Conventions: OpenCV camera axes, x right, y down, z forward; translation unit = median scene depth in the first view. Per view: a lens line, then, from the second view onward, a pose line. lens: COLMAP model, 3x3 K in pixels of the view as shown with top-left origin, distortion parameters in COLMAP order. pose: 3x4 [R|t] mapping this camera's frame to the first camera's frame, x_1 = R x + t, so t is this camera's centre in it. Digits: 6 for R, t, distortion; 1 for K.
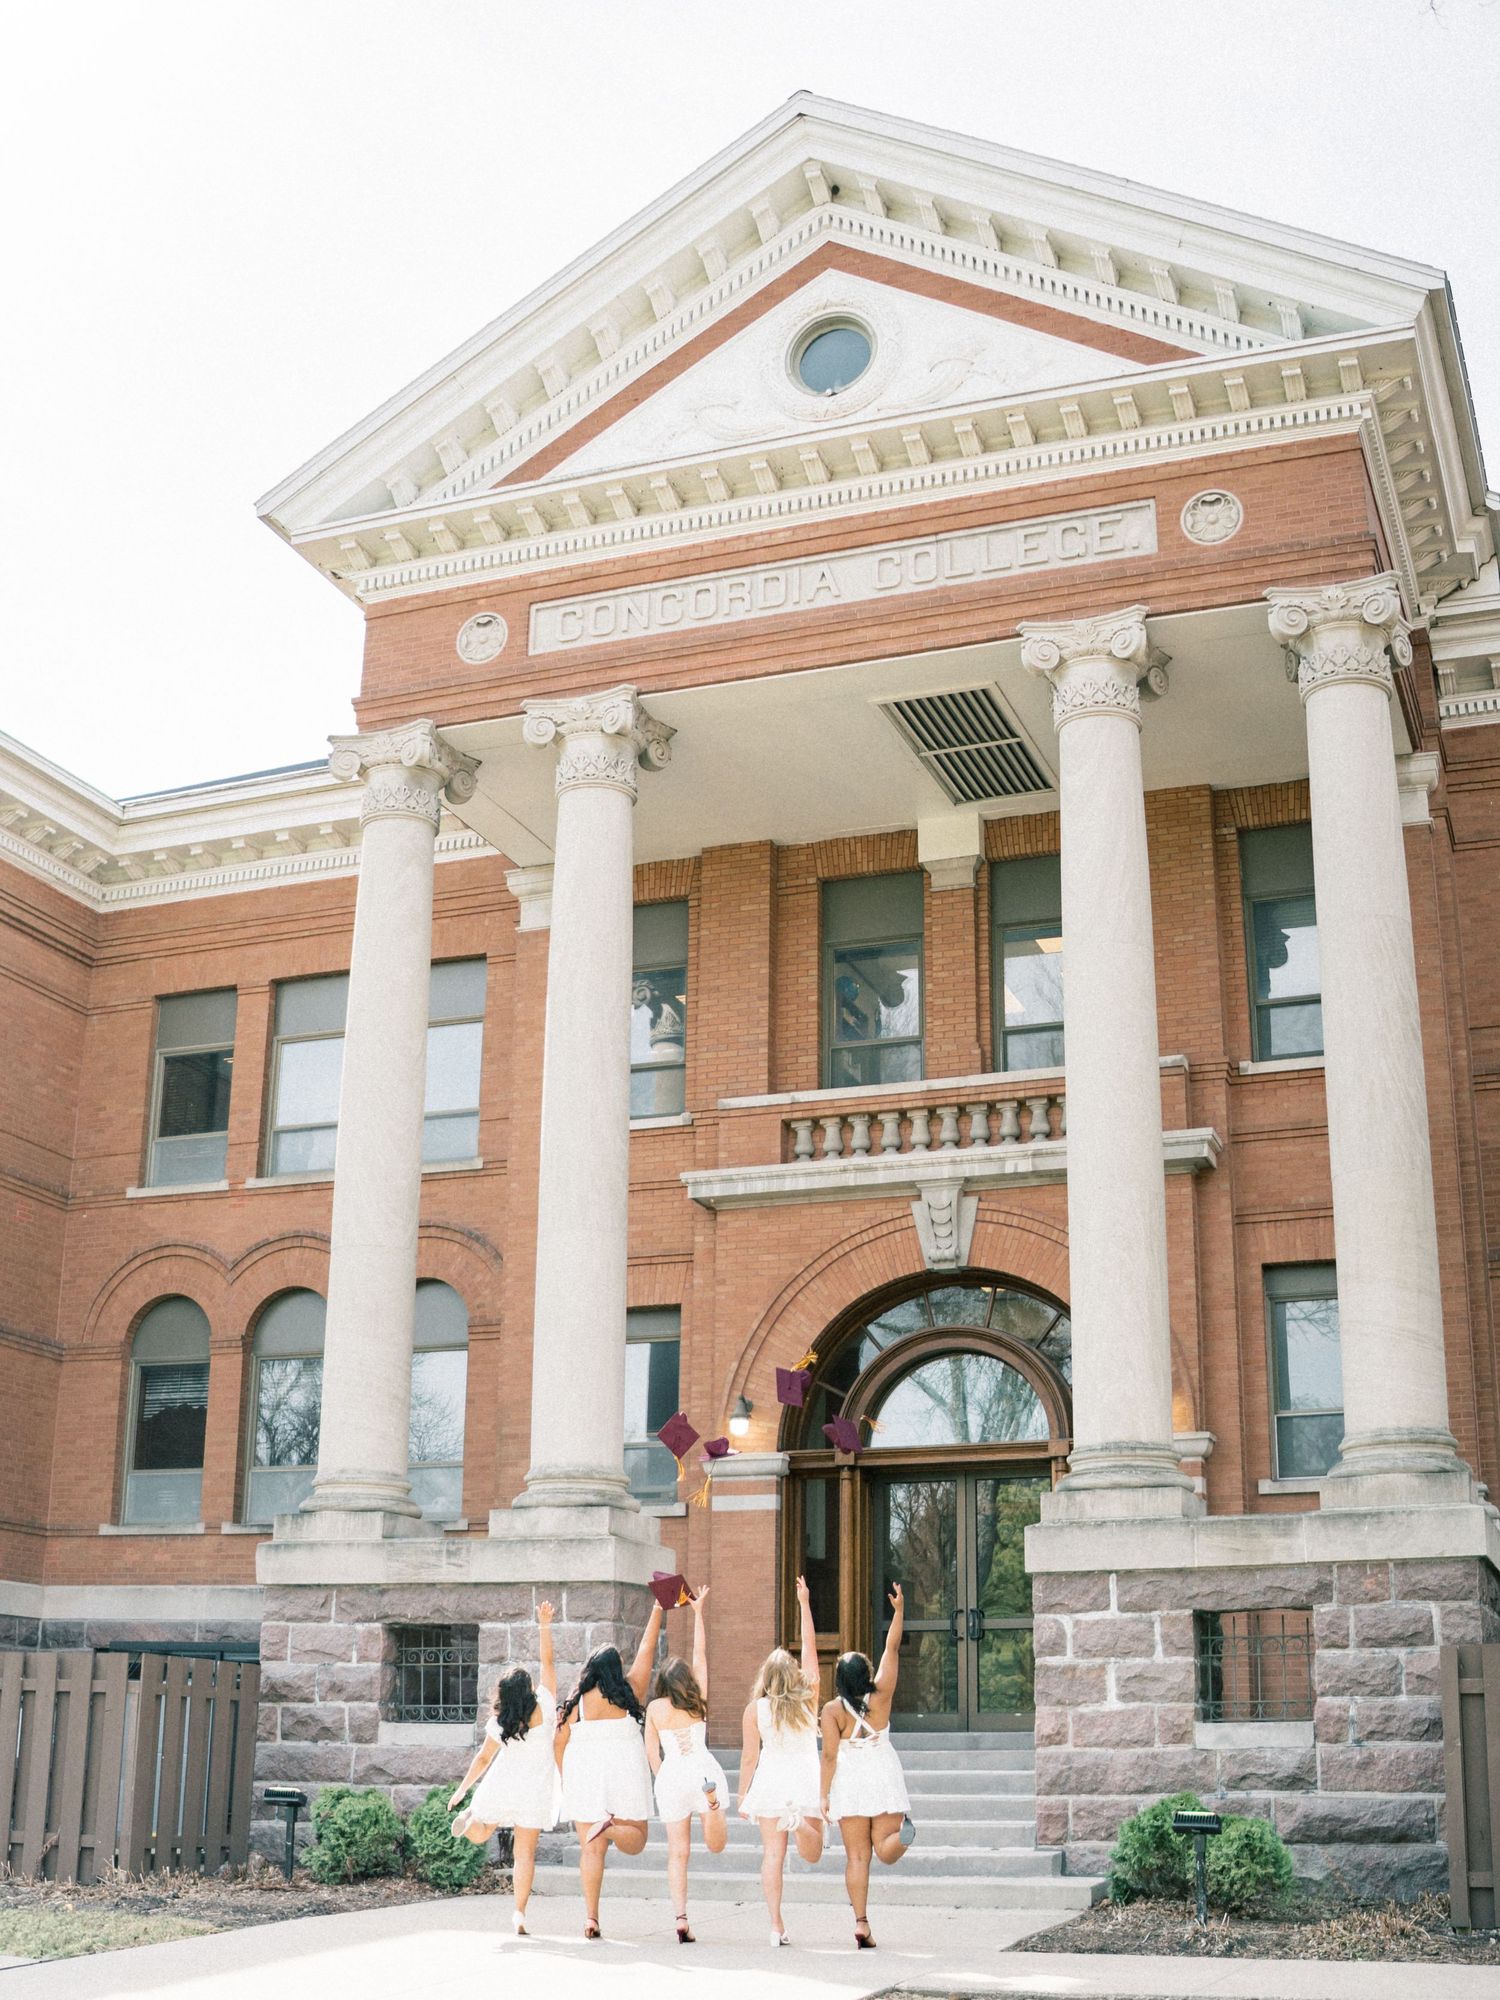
lens RADIAL K [[2596.3, 0, 640.4], [0, 2596.3, 1000.8], [0, 0, 1]] dist [-0.182055, 0.046515]
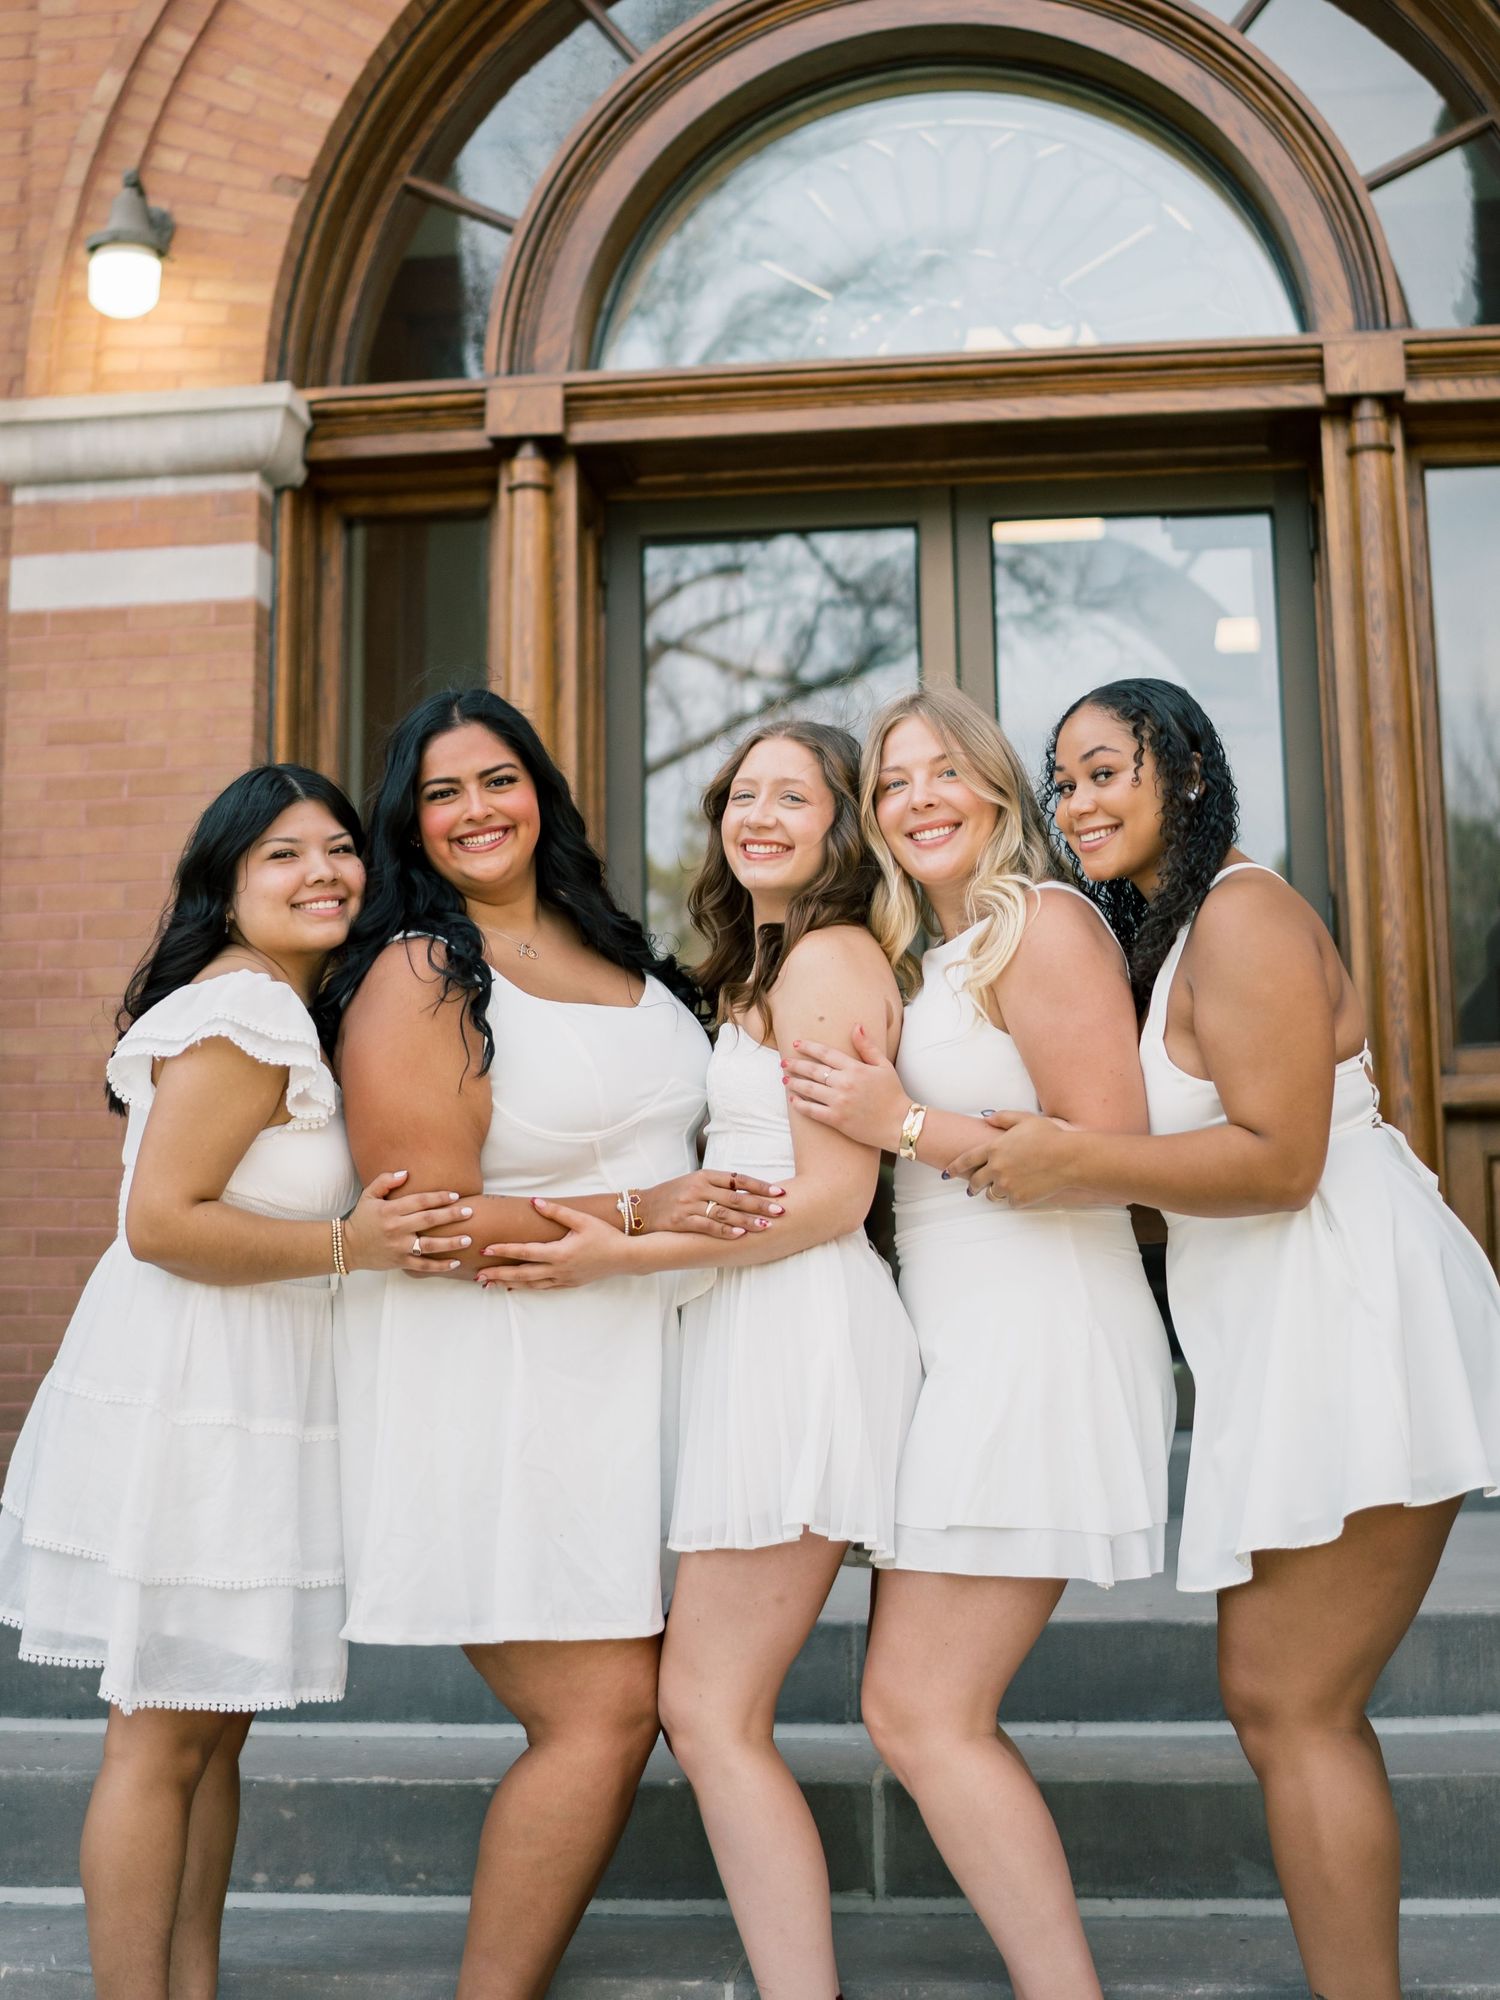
lens RADIAL K [[2596.3, 0, 640.4], [0, 2596.3, 1000.8], [0, 0, 1]] dist [-0.182055, 0.046515]
pose [[0.968256, -0.000818, 0.249961, 0.024576], [-0.040865, 0.986022, 0.161523, 0.192529], [-0.246599, -0.166611, 0.954688, 0.727532]]
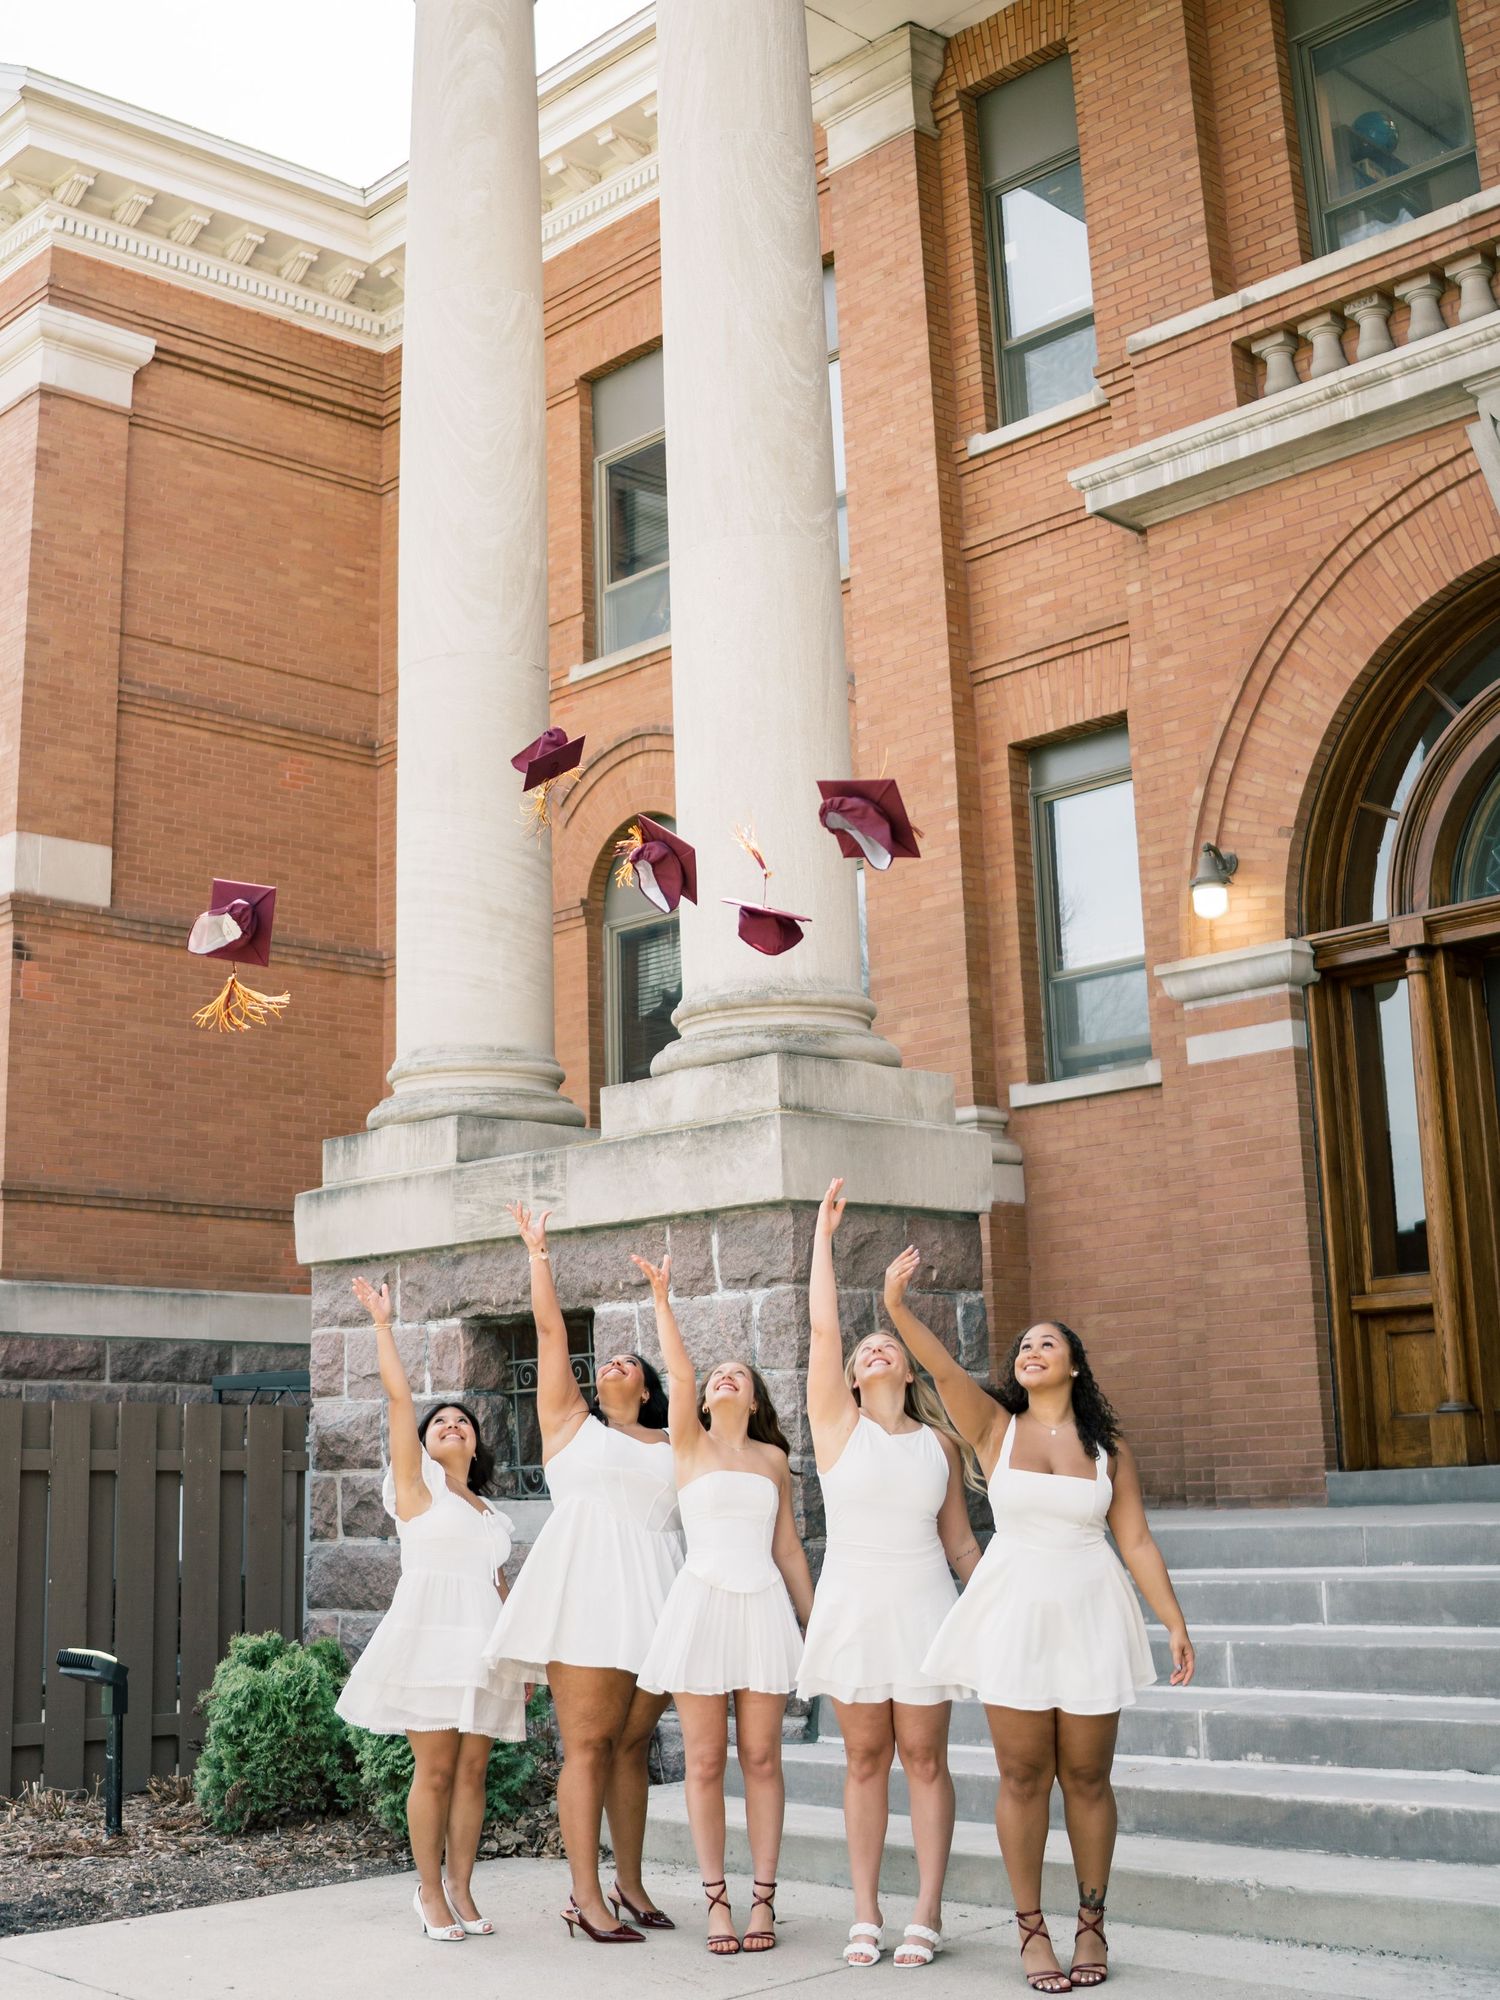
lens RADIAL K [[2432.2, 0, 746.2], [0, 2432.2, 873.4], [0, 0, 1]] dist [-0.187276, 0.048518]
pose [[0.903205, -0.140951, -0.405405, 0.154966], [0.161713, 0.986687, 0.017231, 0.134830], [0.397579, -0.081122, 0.913975, 0.505346]]
